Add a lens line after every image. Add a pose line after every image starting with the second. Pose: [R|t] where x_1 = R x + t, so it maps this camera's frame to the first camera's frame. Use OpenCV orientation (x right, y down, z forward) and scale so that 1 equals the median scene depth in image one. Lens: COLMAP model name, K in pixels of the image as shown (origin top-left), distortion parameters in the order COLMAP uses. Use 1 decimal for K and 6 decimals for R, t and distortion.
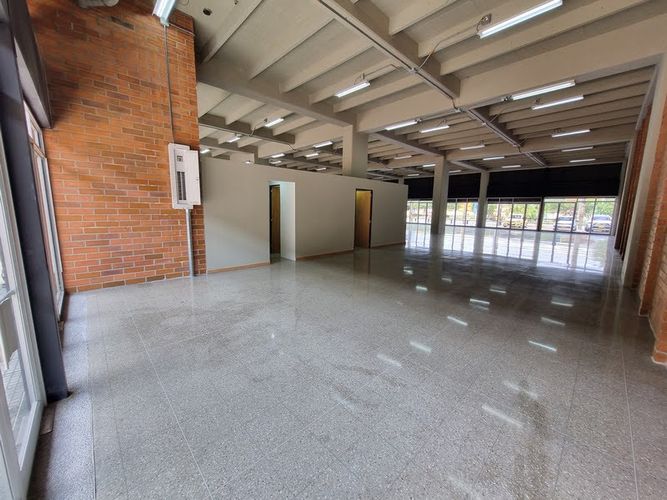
lens RADIAL K [[263.3, 0, 336.4], [0, 263.3, 246.5], [0, 0, 1]] dist [-0.000064, 0.000093]
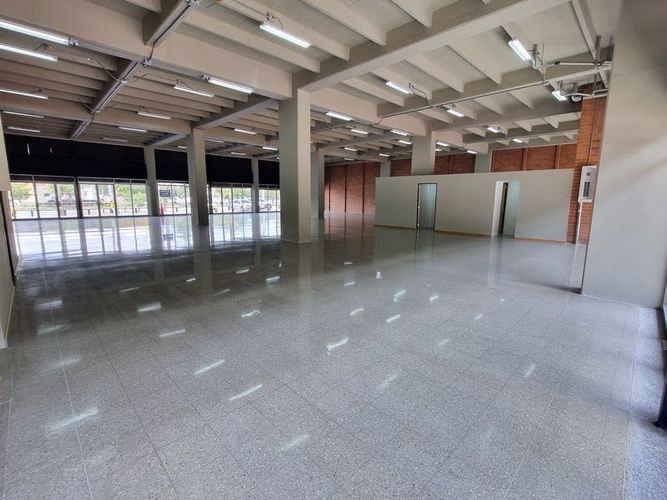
lens RADIAL K [[307.5, 0, 333.5], [0, 307.5, 250.0], [0, 0, 1]] dist [0.003231, 0.000277]
pose [[-0.017783, -0.188956, 0.981825, -0.140608], [0.137521, 0.972185, 0.189591, -0.024589], [-0.990339, 0.138393, 0.008697, 0.149124]]
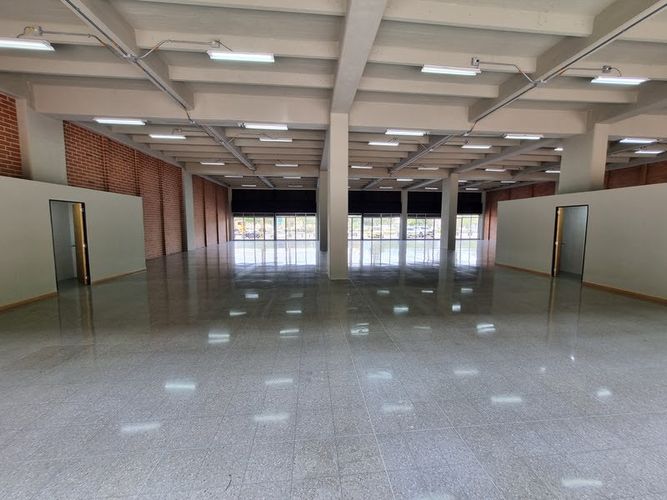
lens RADIAL K [[259.8, 0, 334.9], [0, 259.8, 253.5], [0, 0, 1]] dist [0.005100, 0.000375]
pose [[0.615169, -0.104234, 0.781475, -0.105453], [0.124039, 0.991673, 0.034628, -0.018691], [-0.778577, 0.075632, 0.622975, 0.113547]]
